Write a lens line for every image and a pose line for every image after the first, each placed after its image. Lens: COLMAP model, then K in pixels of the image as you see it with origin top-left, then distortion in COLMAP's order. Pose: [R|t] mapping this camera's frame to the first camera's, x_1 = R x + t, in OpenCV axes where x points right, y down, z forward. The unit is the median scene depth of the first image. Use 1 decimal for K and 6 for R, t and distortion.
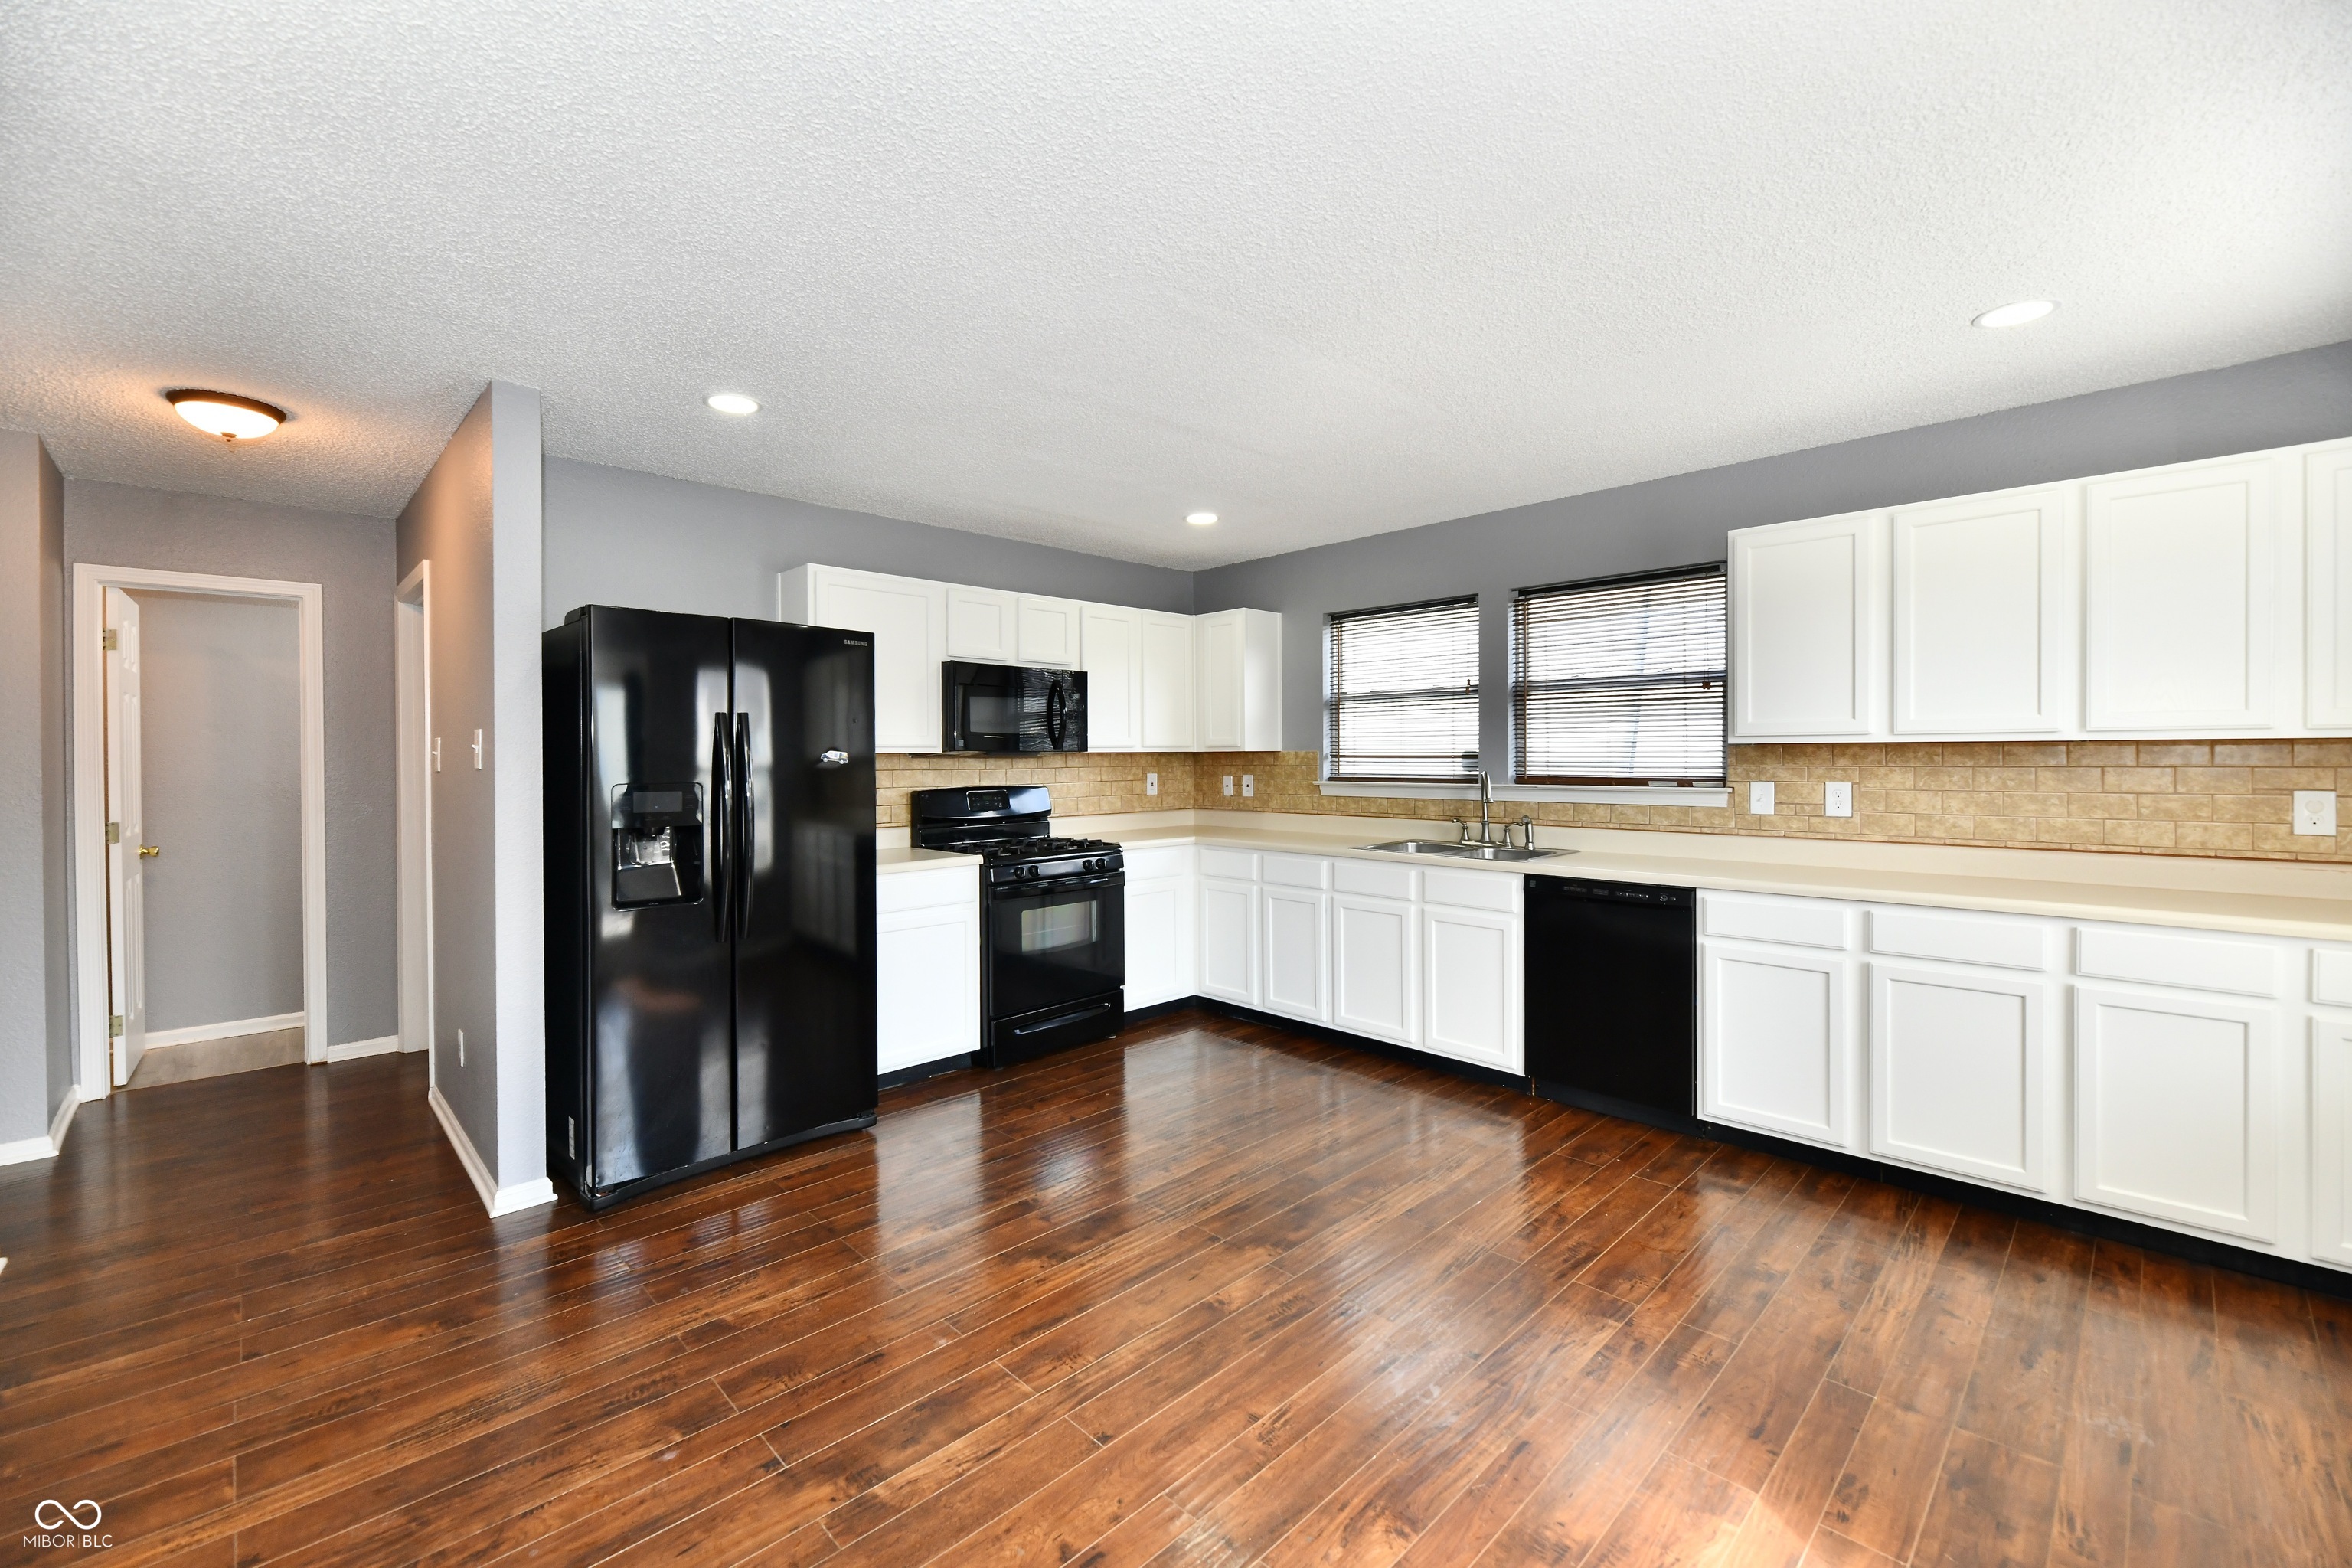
lens RADIAL K [[972.5, 0, 1168.5], [0, 972.5, 763.1], [0, 0, 1]] dist [0.001299, 0.000038]
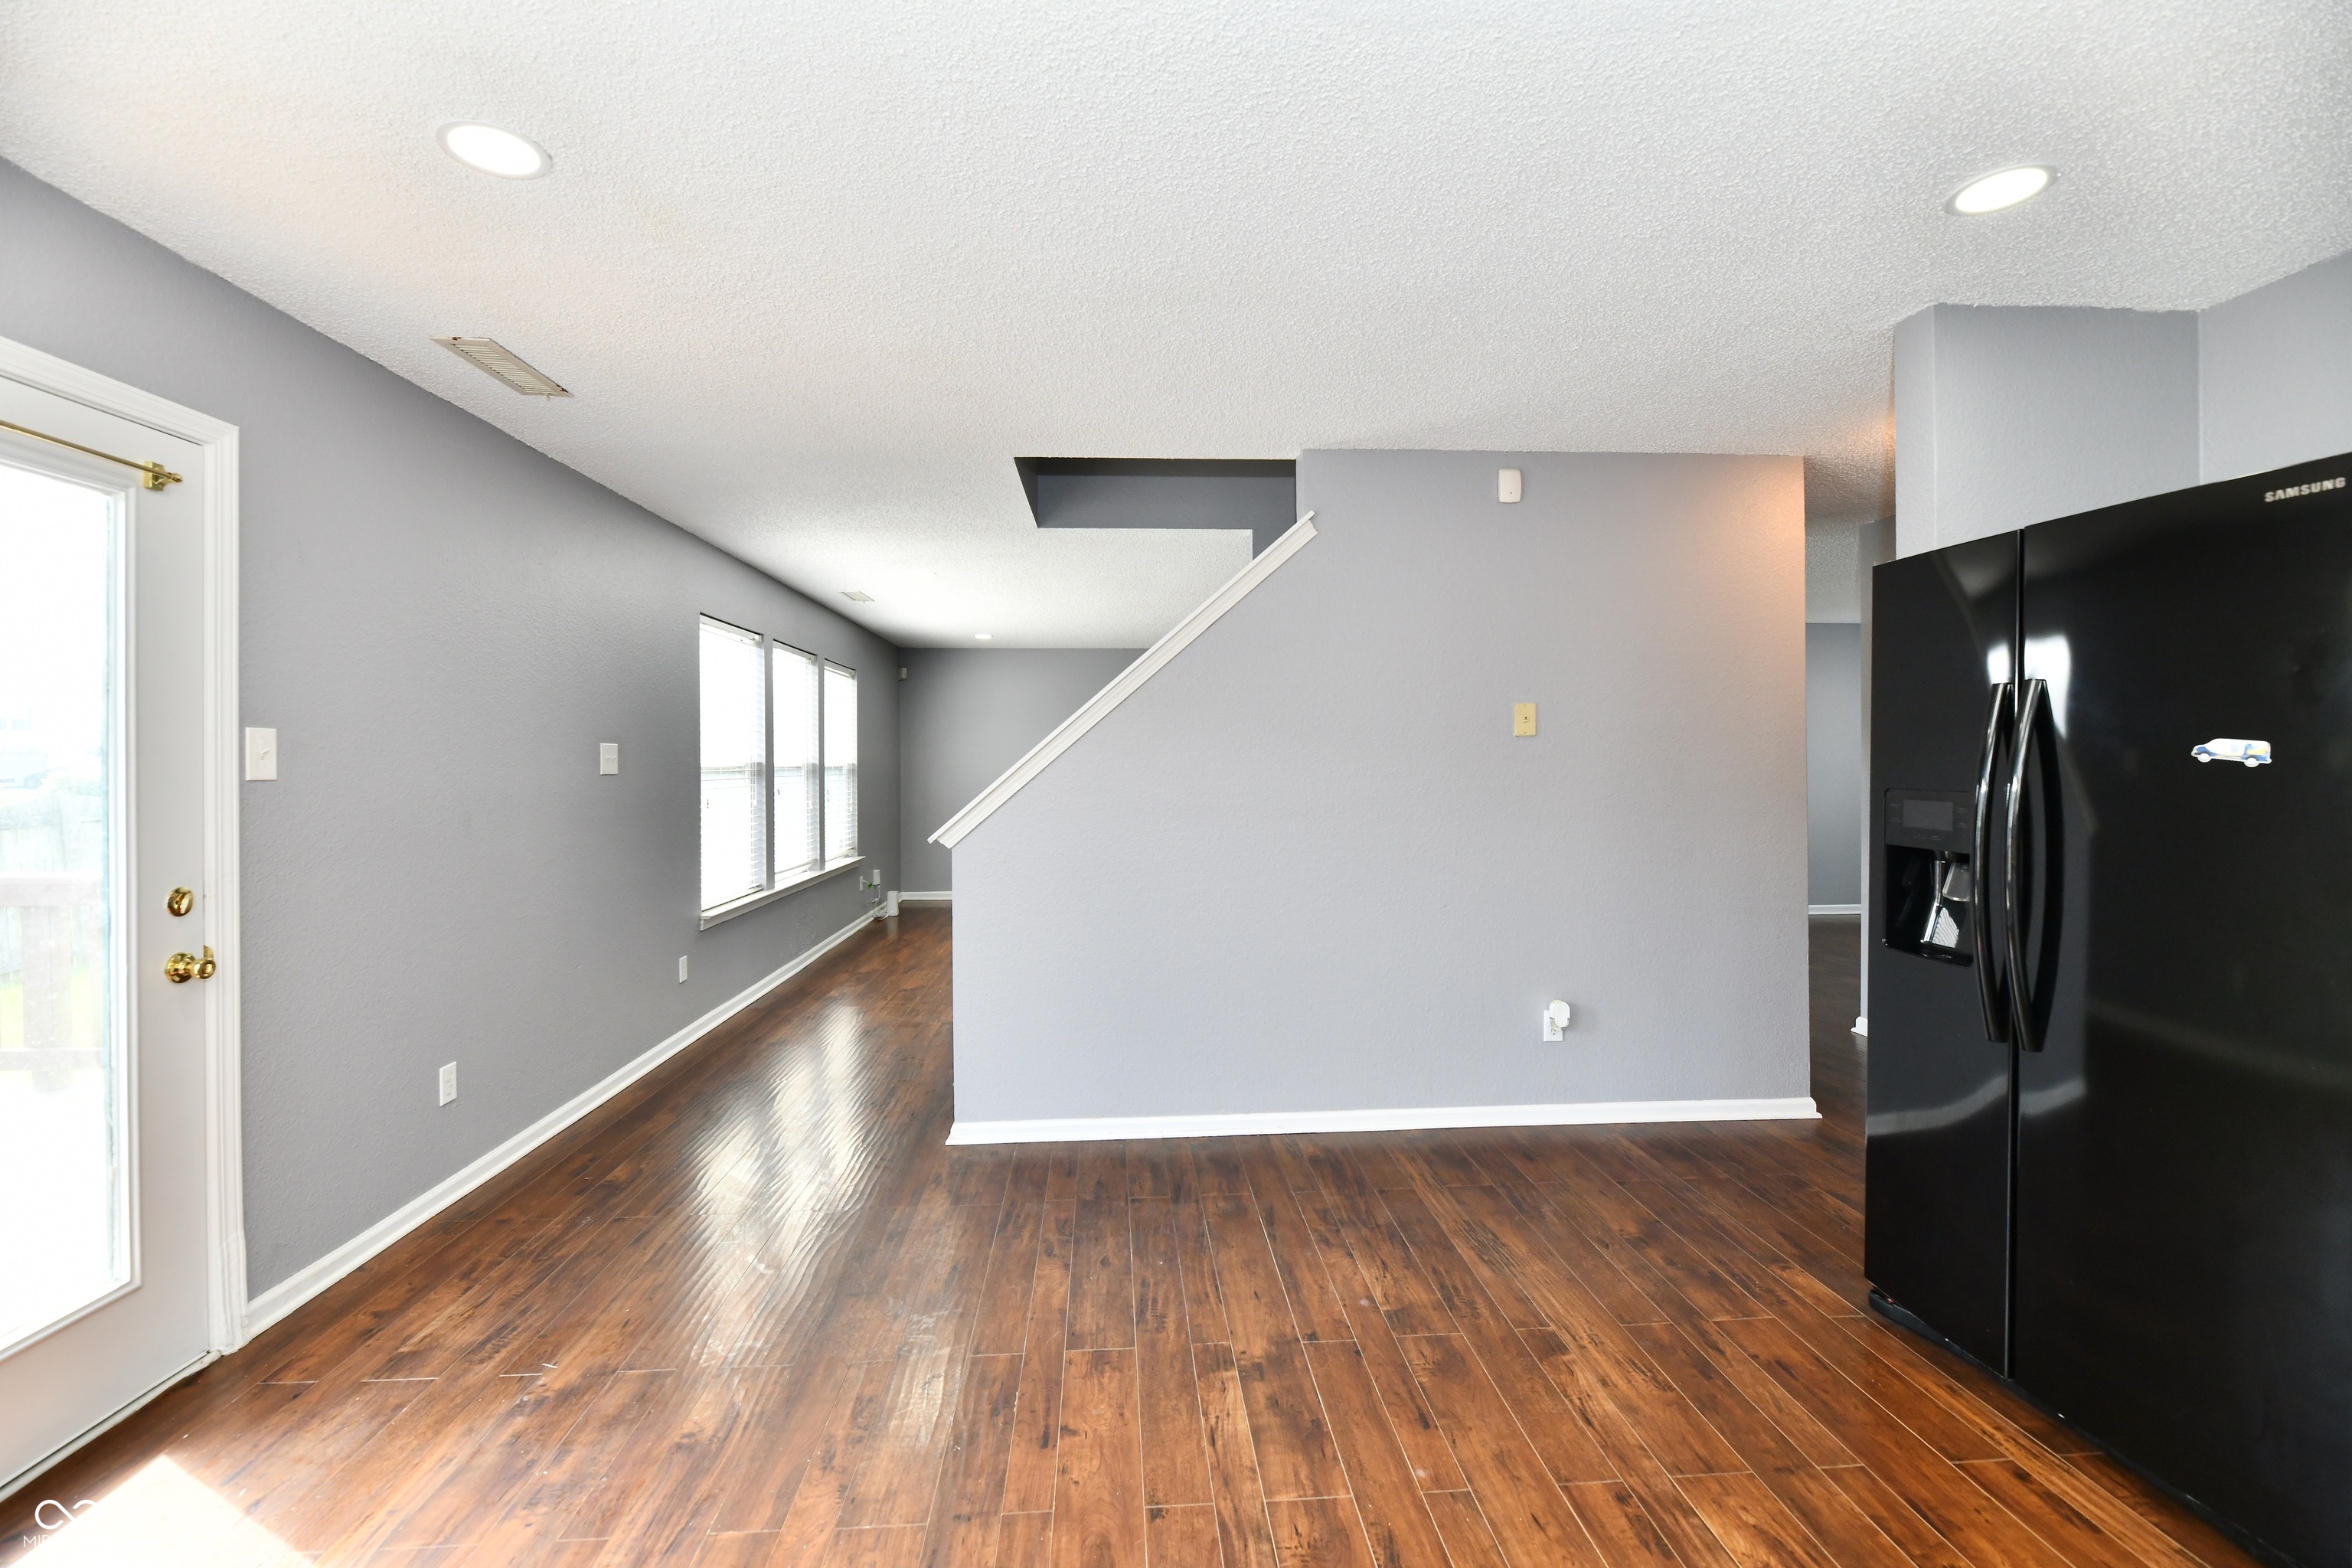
lens RADIAL K [[972.5, 0, 1168.5], [0, 972.5, 763.1], [0, 0, 1]] dist [0.001299, 0.000038]
pose [[-0.648513, 0.010086, -0.761137, 0.371047], [0.001994, 0.999931, 0.011552, -0.007731], [0.761201, 0.005974, -0.648489, 0.973403]]
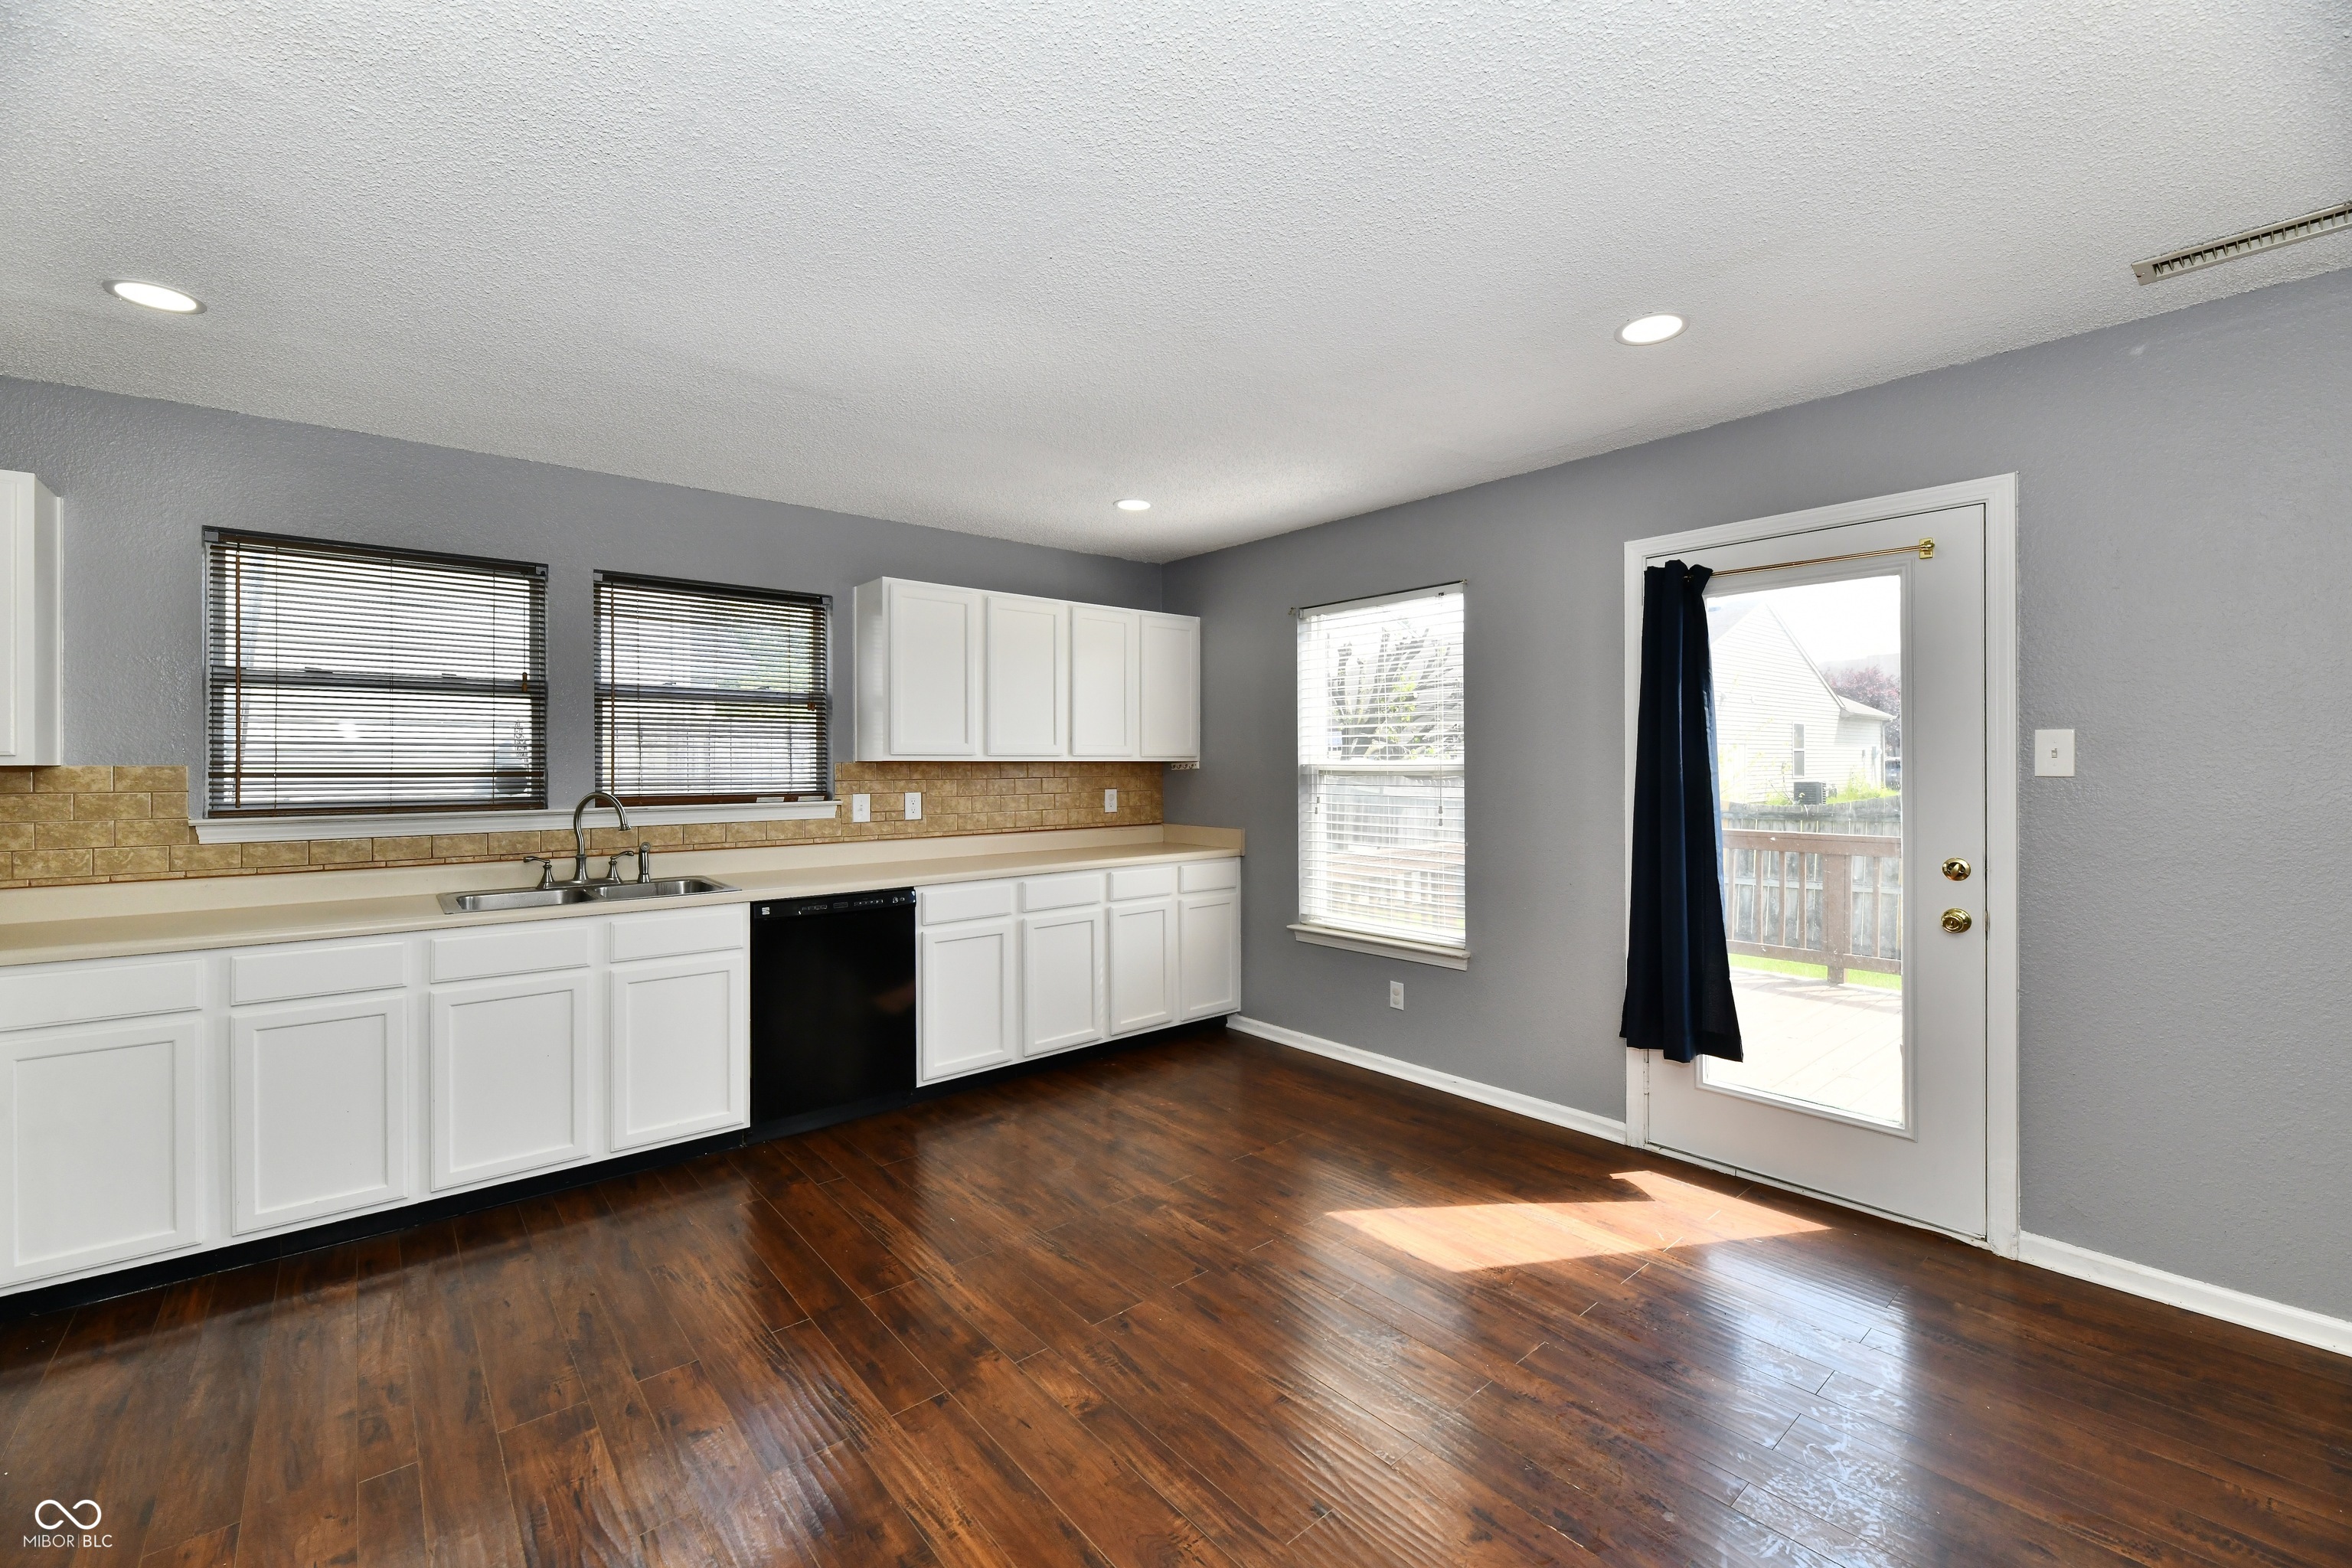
lens RADIAL K [[972.5, 0, 1168.5], [0, 972.5, 763.1], [0, 0, 1]] dist [0.001299, 0.000038]
pose [[0.067611, 0.010476, 0.997657, -0.609344], [0.013555, 0.999843, -0.011418, 0.000734], [-0.997620, 0.014296, 0.067458, 0.655682]]
